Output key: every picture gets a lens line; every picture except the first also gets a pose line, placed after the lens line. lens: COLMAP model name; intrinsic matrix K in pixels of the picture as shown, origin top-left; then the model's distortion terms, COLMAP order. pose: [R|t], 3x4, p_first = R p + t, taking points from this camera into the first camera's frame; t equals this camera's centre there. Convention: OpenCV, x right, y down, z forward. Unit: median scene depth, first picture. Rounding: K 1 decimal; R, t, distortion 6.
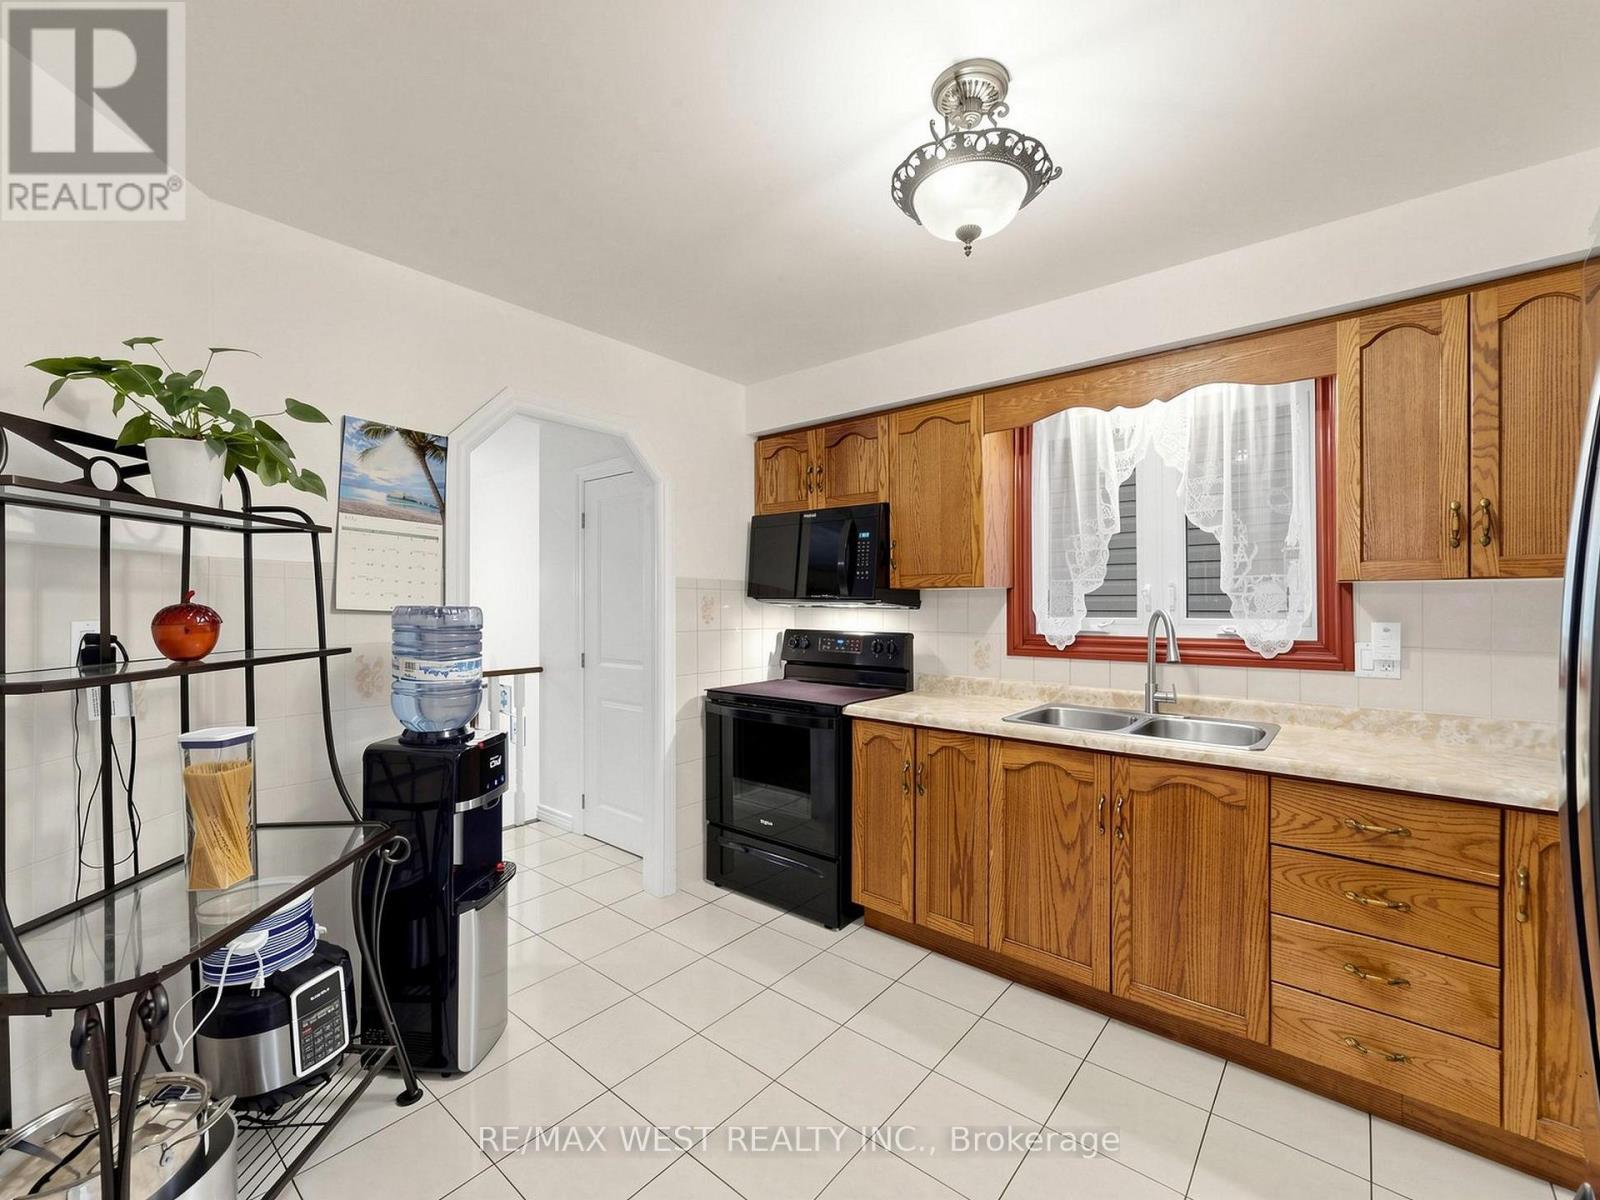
lens RADIAL K [[681.1, 0, 799.7], [0, 681.1, 595.0], [0, 0, 1]] dist [0.002804, -0.001140]
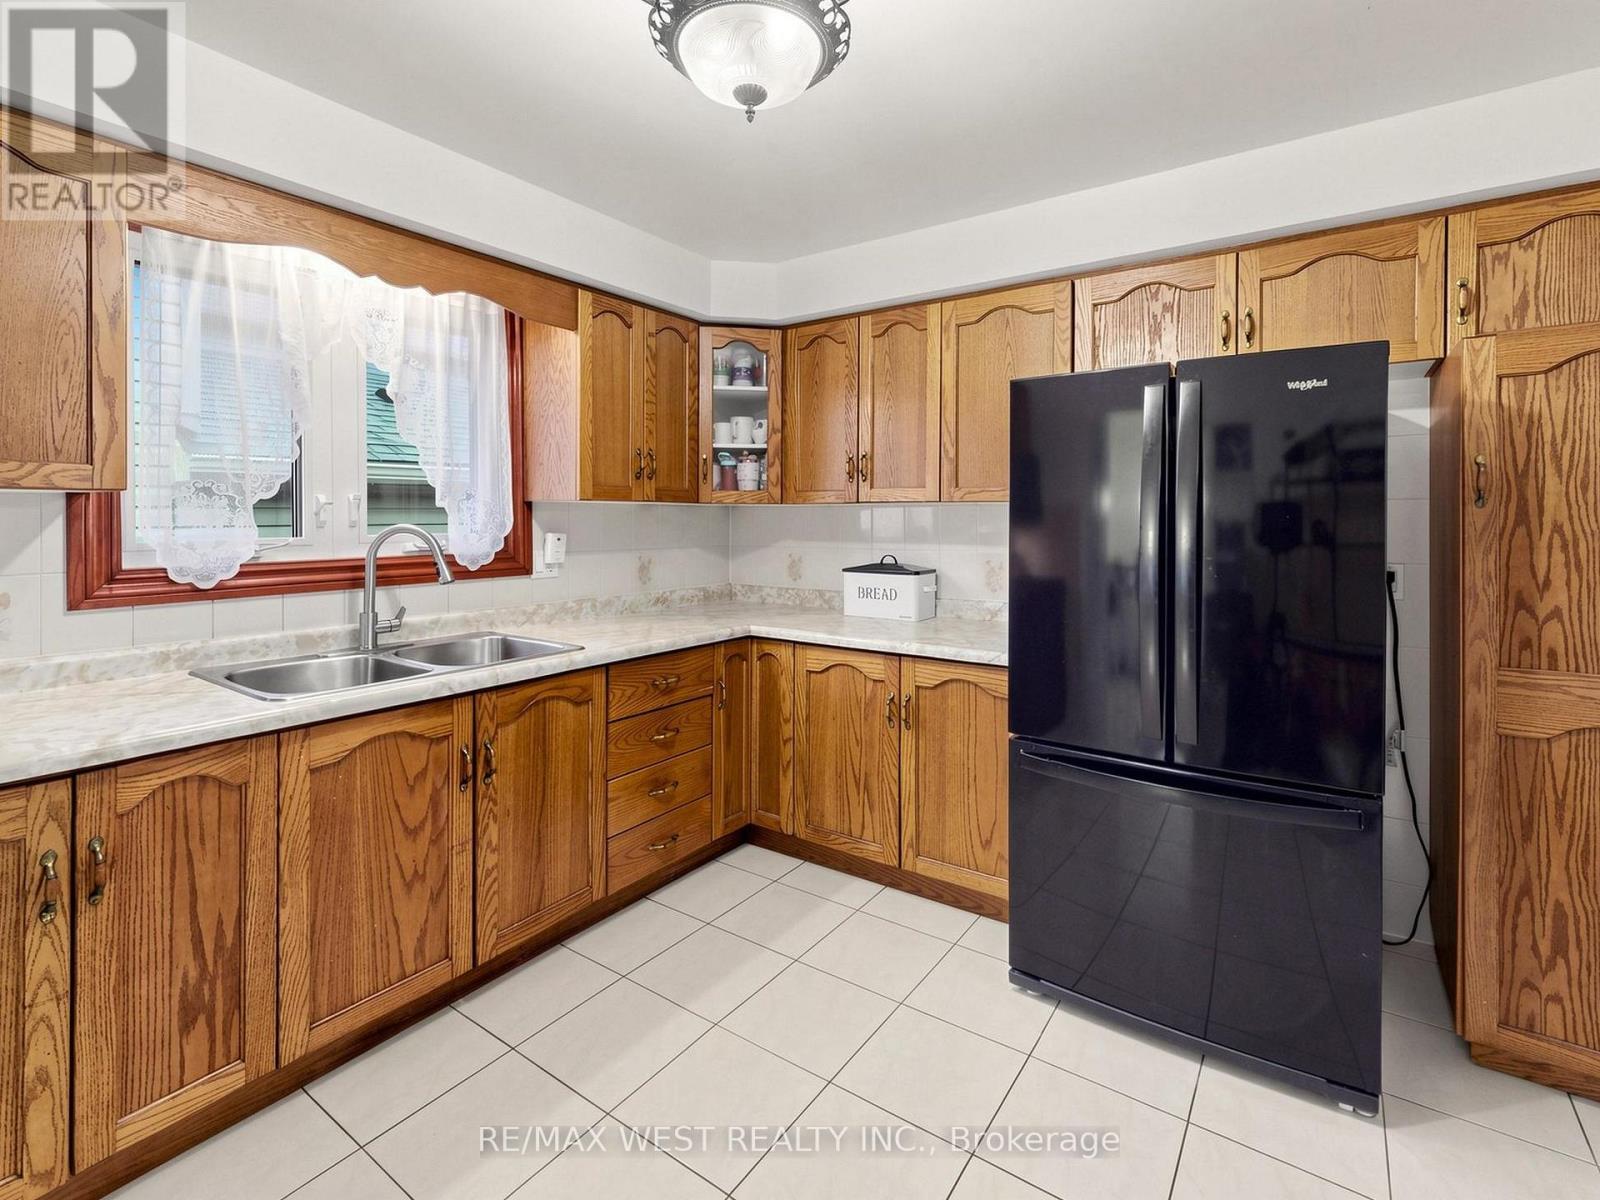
lens RADIAL K [[639.2, 0, 831.6], [0, 639.2, 515.5], [0, 0, 1]] dist [0.002465, 0.000001]
pose [[-0.032841, 0.001493, 0.999459, -0.310449], [-0.011281, 0.999935, -0.001864, 0.003664], [-0.999397, -0.011336, -0.032822, 0.480649]]
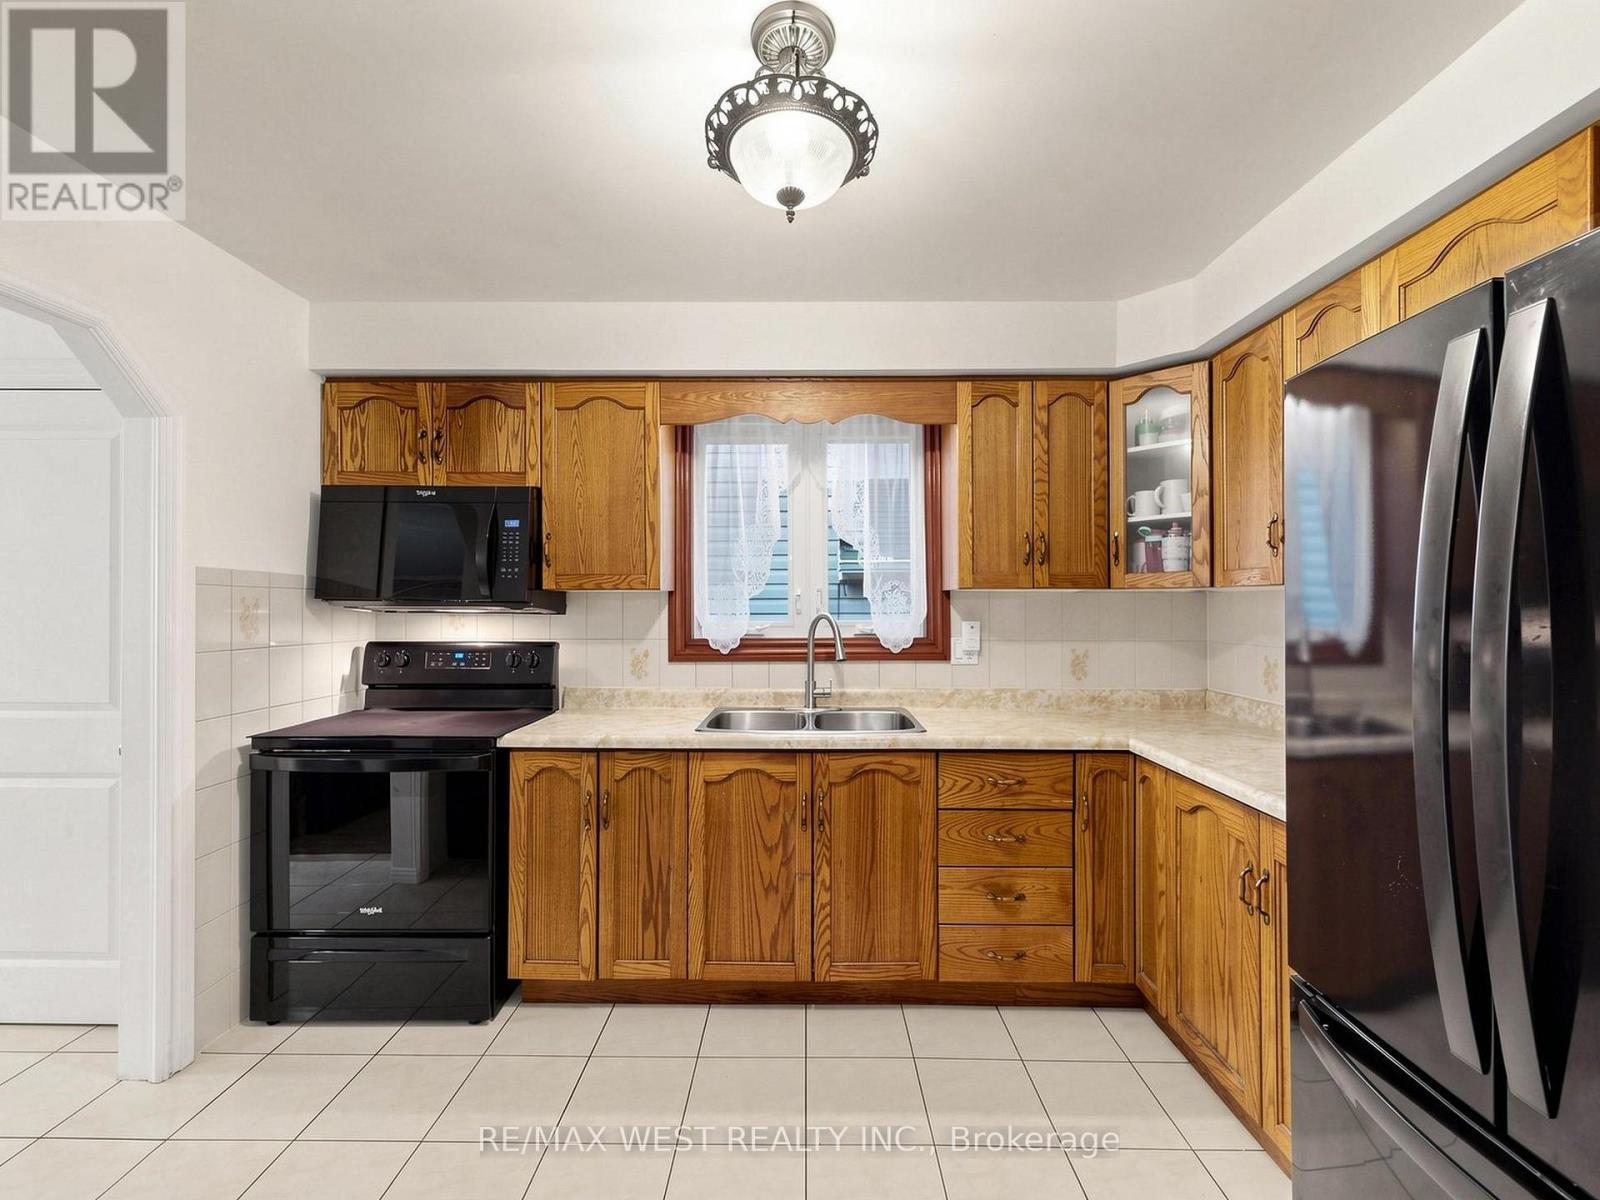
lens RADIAL K [[681.1, 0, 806.6], [0, 681.1, 598.3], [0, 0, 1]] dist [0.002804, -0.001140]
pose [[0.770956, 0.005838, 0.636862, -0.179289], [-0.005975, 0.999980, -0.001934, 0.000874], [-0.636861, -0.002314, 0.770975, 0.169796]]
